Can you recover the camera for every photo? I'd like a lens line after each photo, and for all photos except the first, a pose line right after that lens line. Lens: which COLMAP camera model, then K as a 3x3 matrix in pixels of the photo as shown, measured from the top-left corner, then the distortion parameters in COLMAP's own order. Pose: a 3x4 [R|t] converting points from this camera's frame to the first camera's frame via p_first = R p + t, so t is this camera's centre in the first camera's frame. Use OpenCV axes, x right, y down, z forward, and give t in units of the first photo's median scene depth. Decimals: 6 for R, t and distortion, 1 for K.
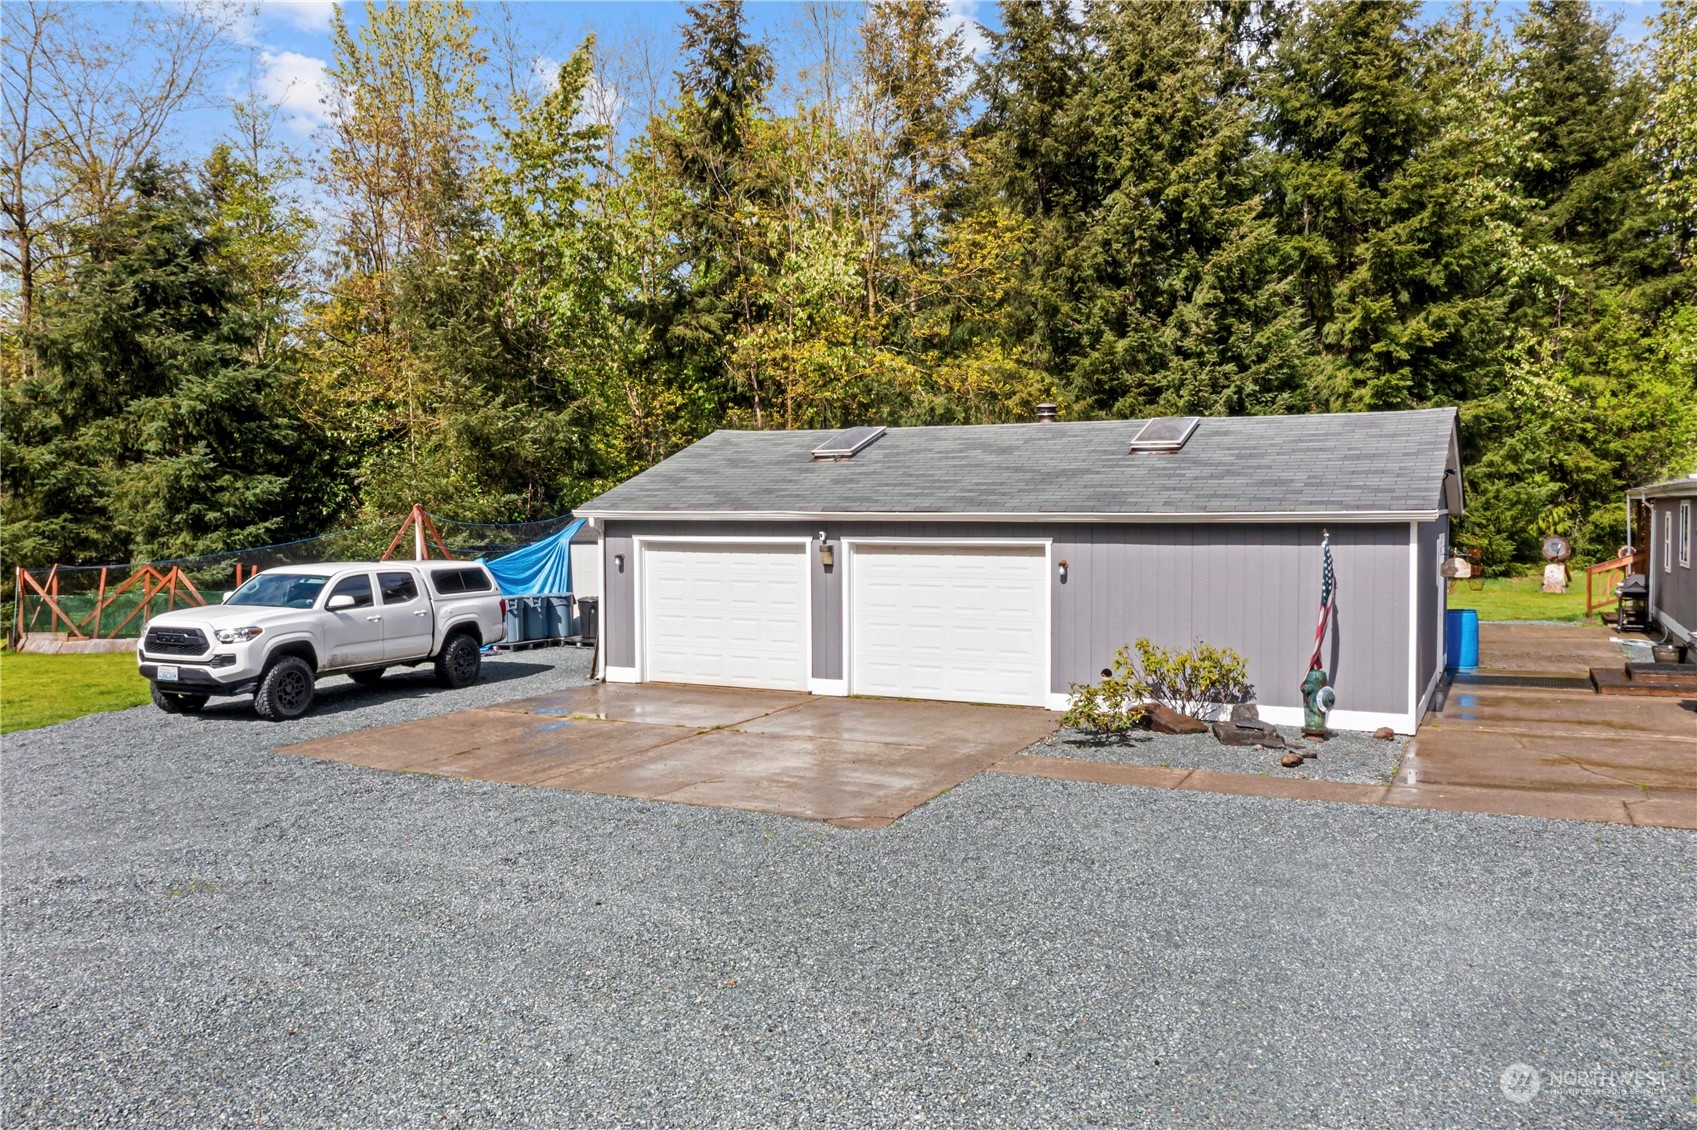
lens RADIAL K [[1350.0, 0, 848.5], [0, 1350.0, 565.0], [0, 0, 1]] dist [-0.005528, 0.007413]
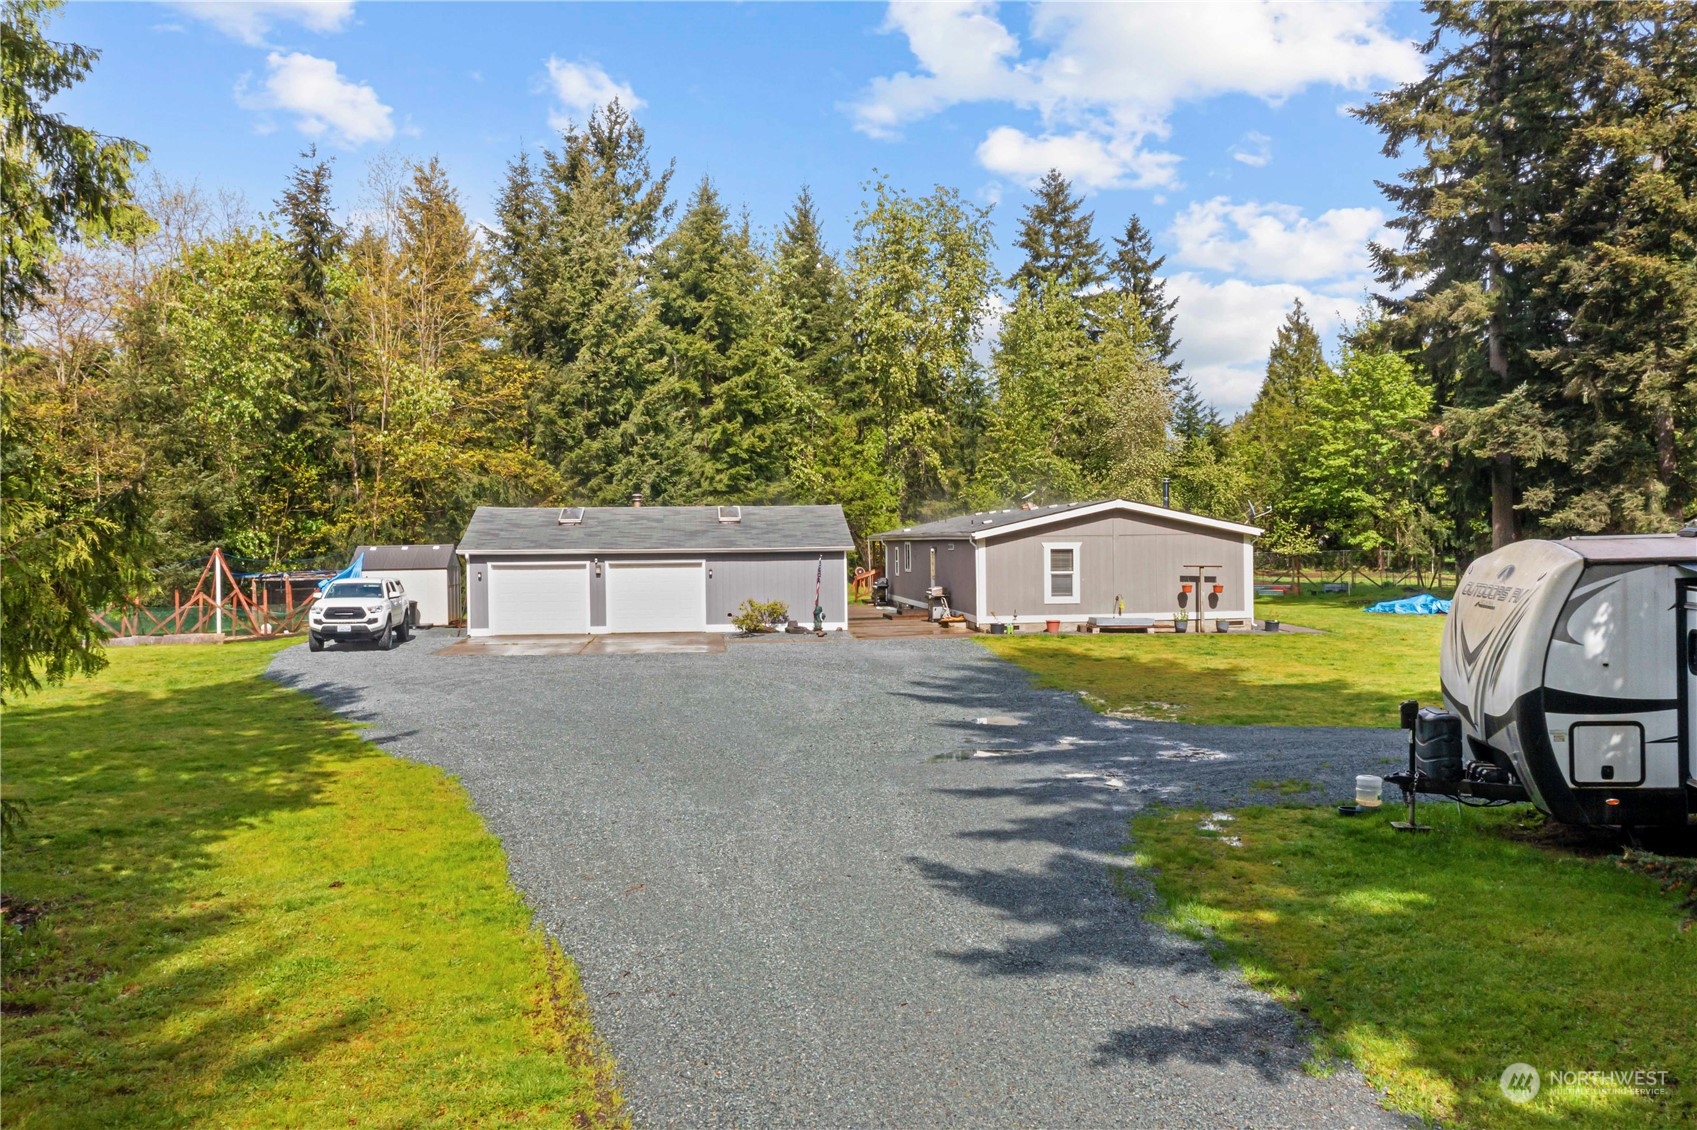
lens RADIAL K [[1350.0, 0, 848.5], [0, 1350.0, 565.0], [0, 0, 1]] dist [-0.005528, 0.007413]
pose [[0.840763, -0.015233, 0.541189, -0.479625], [0.031641, 0.999278, -0.021028, 0.024690], [-0.540478, 0.034803, 0.840638, -0.588460]]
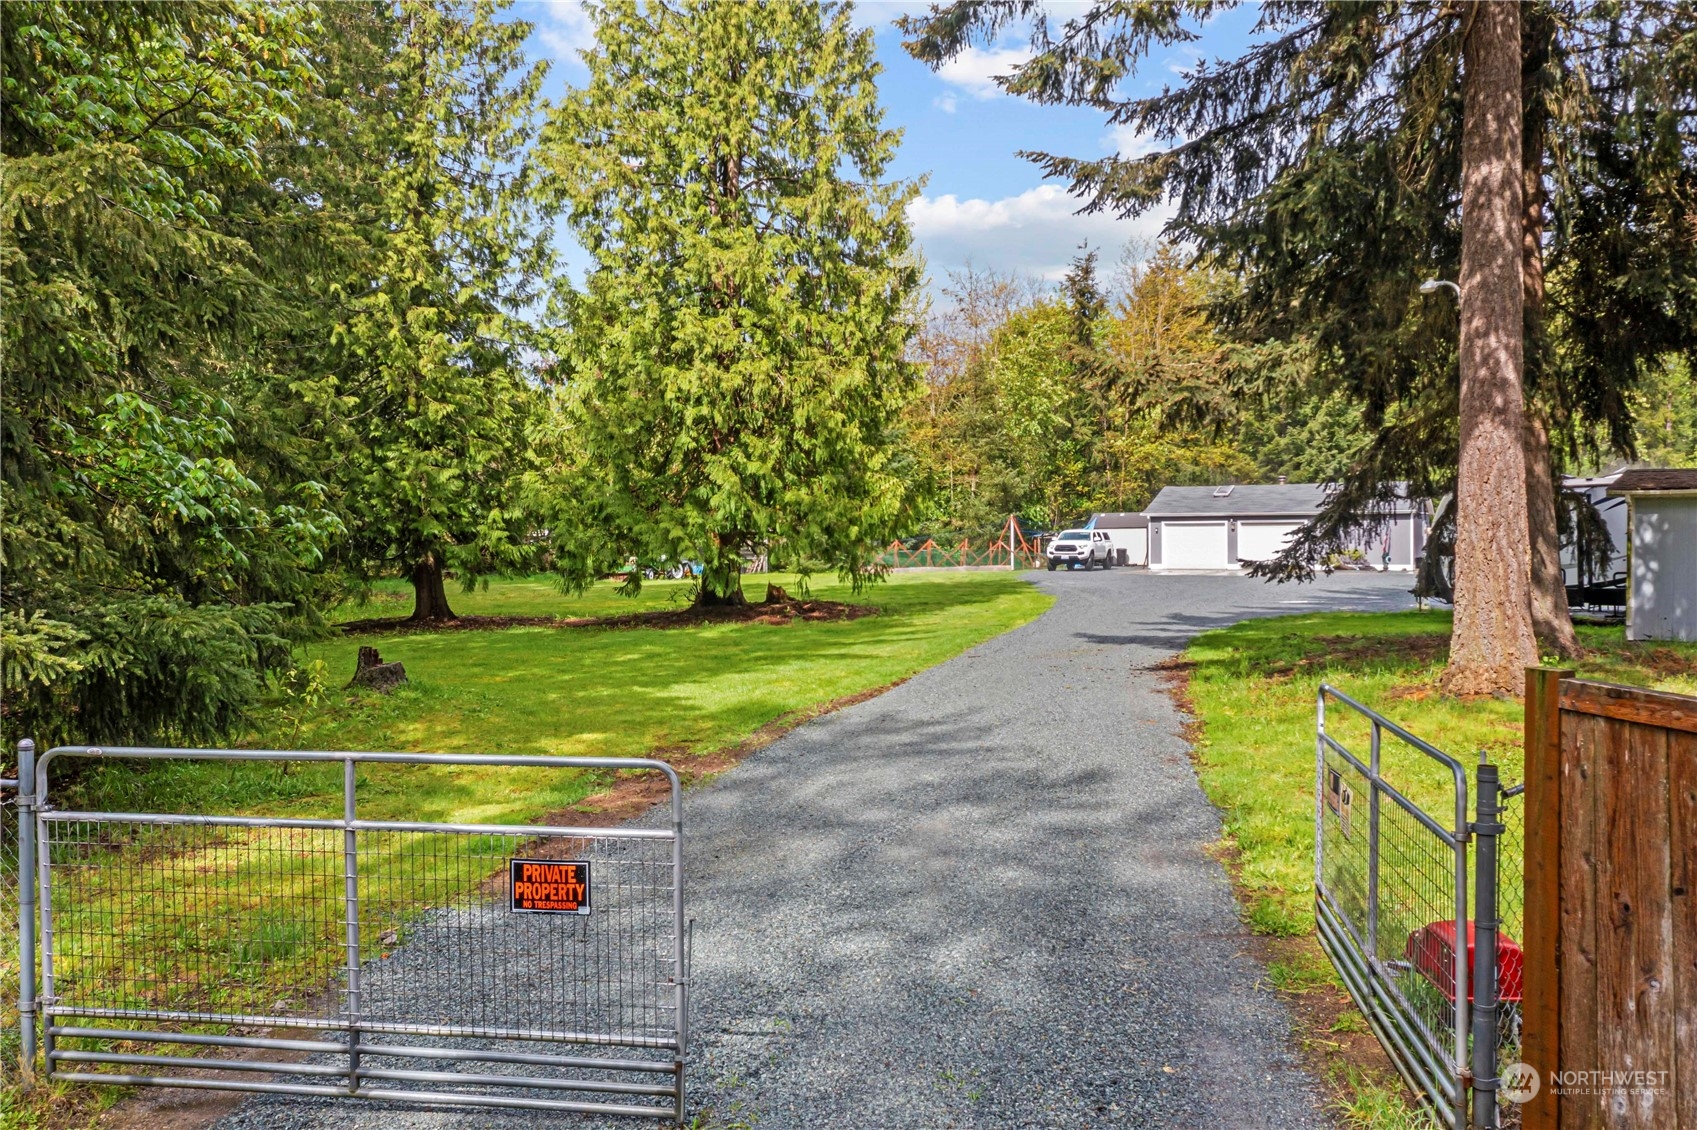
lens RADIAL K [[1350.1, 0, 848.5], [0, 1350.1, 565.0], [0, 0, 1]] dist [0.009231, 0.001644]
pose [[0.999587, -0.002304, -0.028661, -0.480440], [0.001559, 0.999661, -0.025982, 0.095496], [0.028711, 0.025927, 0.999251, -1.294788]]
